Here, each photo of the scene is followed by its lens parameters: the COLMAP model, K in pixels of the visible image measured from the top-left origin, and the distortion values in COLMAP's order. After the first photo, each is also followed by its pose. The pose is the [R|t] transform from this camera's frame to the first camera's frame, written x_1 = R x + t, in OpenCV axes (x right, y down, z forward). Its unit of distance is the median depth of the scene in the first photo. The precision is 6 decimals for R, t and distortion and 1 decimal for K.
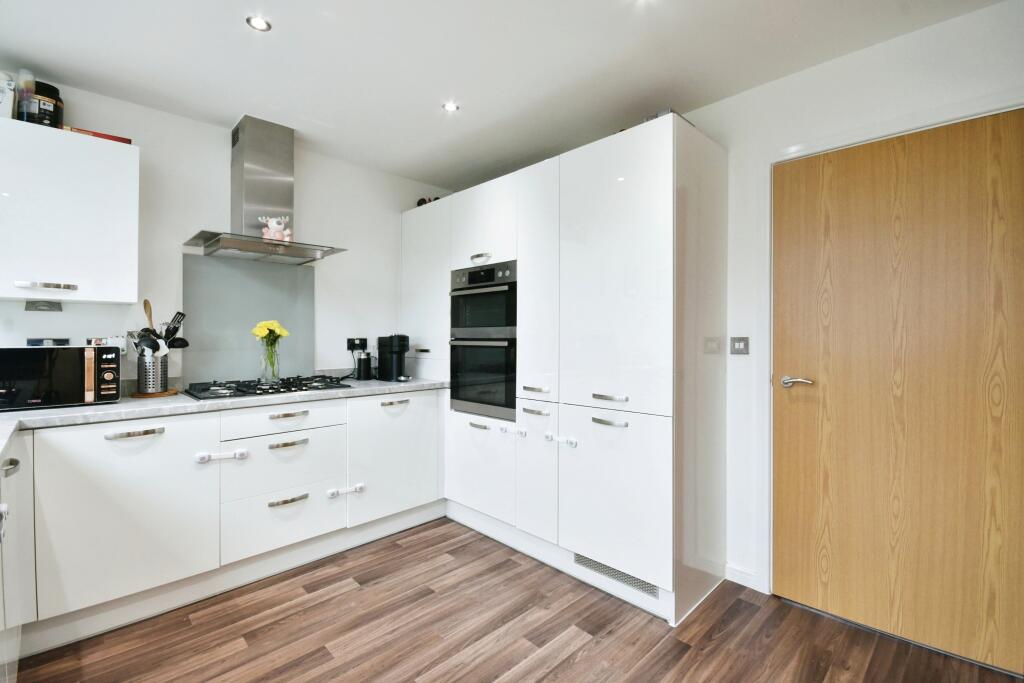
lens RADIAL K [[435.3, 0, 512.0], [0, 435.3, 341.5], [0, 0, 1]] dist [-0.001860, -0.000107]
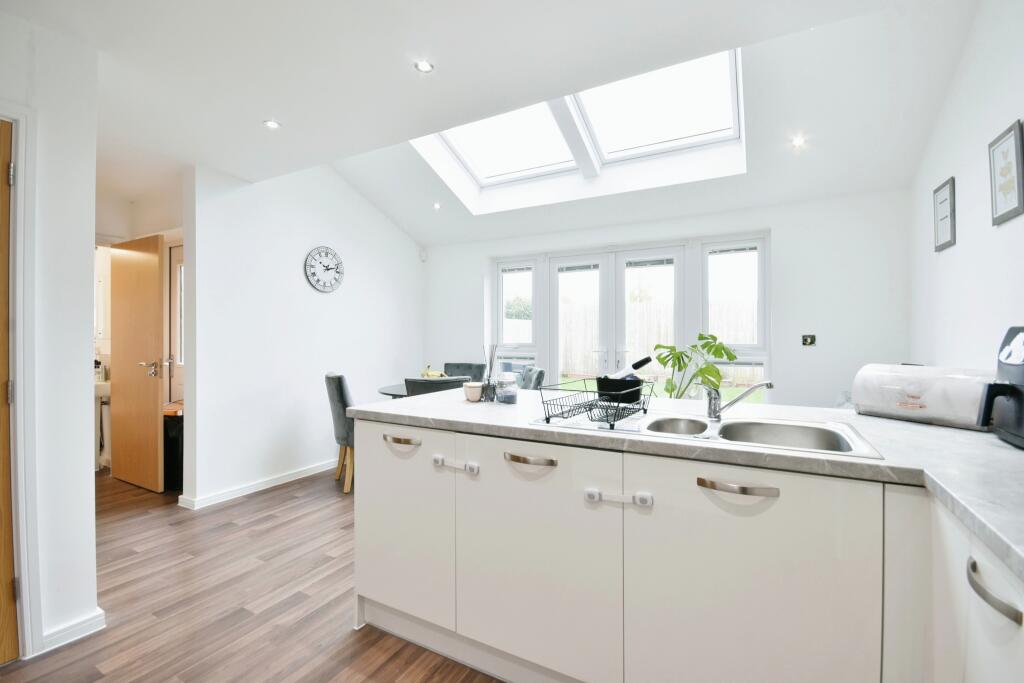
lens RADIAL K [[451.0, 0, 512.8], [0, 451.0, 327.6], [0, 0, 1]] dist [-0.002759, -0.000803]
pose [[-0.942752, -0.003240, -0.333478, -0.314360], [-0.004260, 0.999988, 0.002328, -0.014305], [0.333467, 0.003615, -0.942755, 1.154114]]
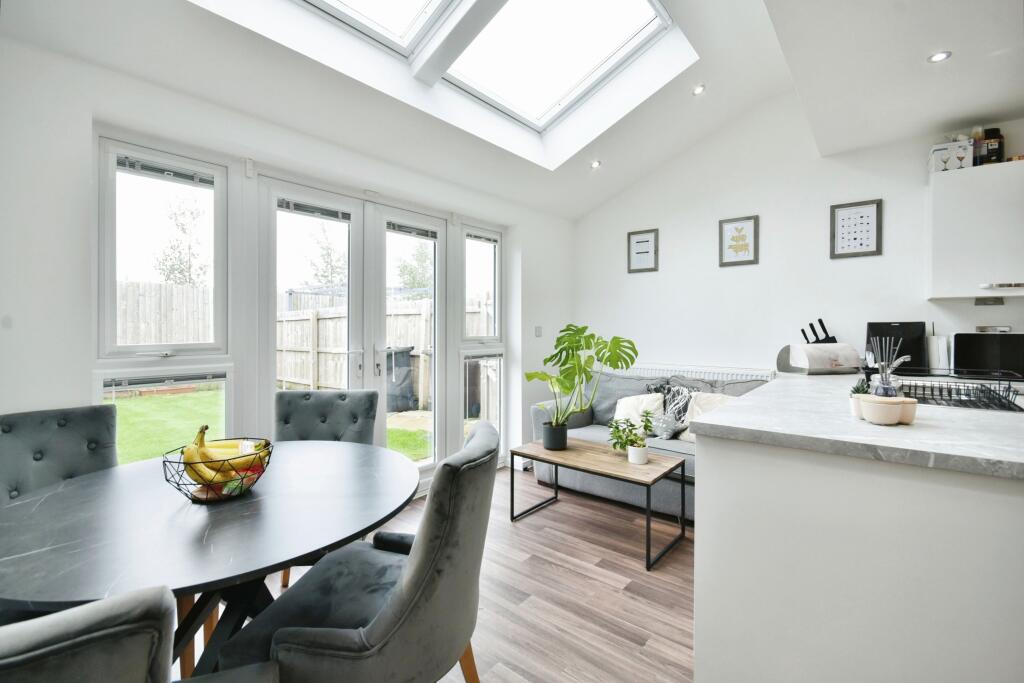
lens RADIAL K [[451.0, 0, 512.8], [0, 451.0, 327.6], [0, 0, 1]] dist [-0.002759, -0.000803]
pose [[0.152754, 0.000609, -0.988264, 0.023211], [-0.018394, 0.999828, -0.002227, 0.024802], [0.988093, 0.018518, 0.152739, -0.612428]]
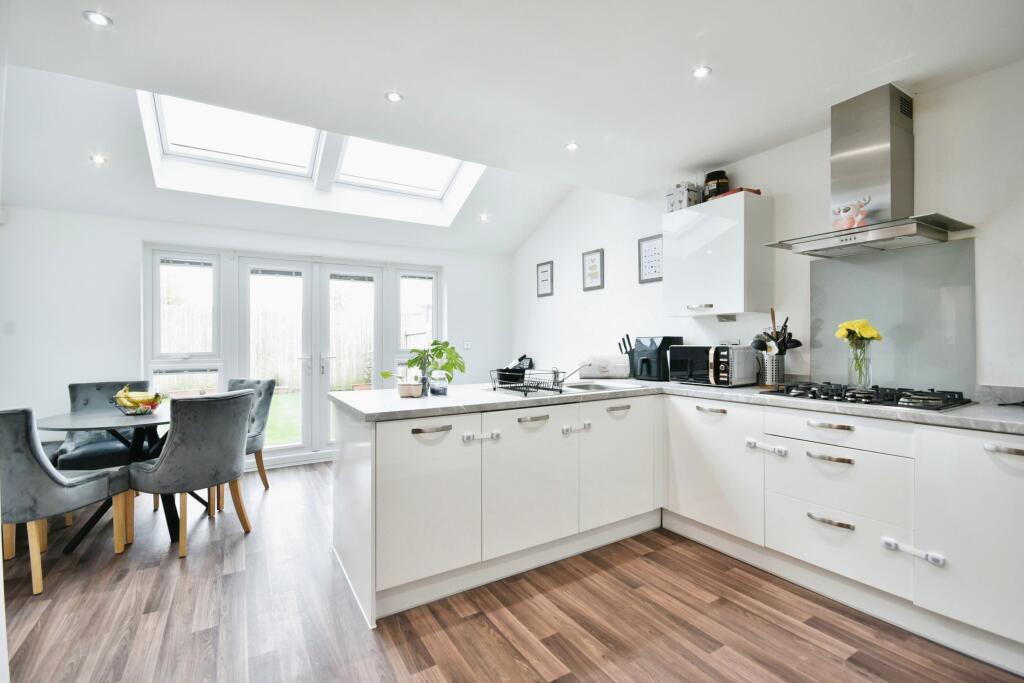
lens RADIAL K [[451.4, 0, 513.0], [0, 451.4, 334.8], [0, 0, 1]] dist [0.000135, -0.000040]
pose [[-0.180387, -0.014449, -0.983490, 0.606421], [-0.012961, 0.999840, -0.012312, 0.002307], [0.983510, 0.010526, -0.180545, 0.604803]]
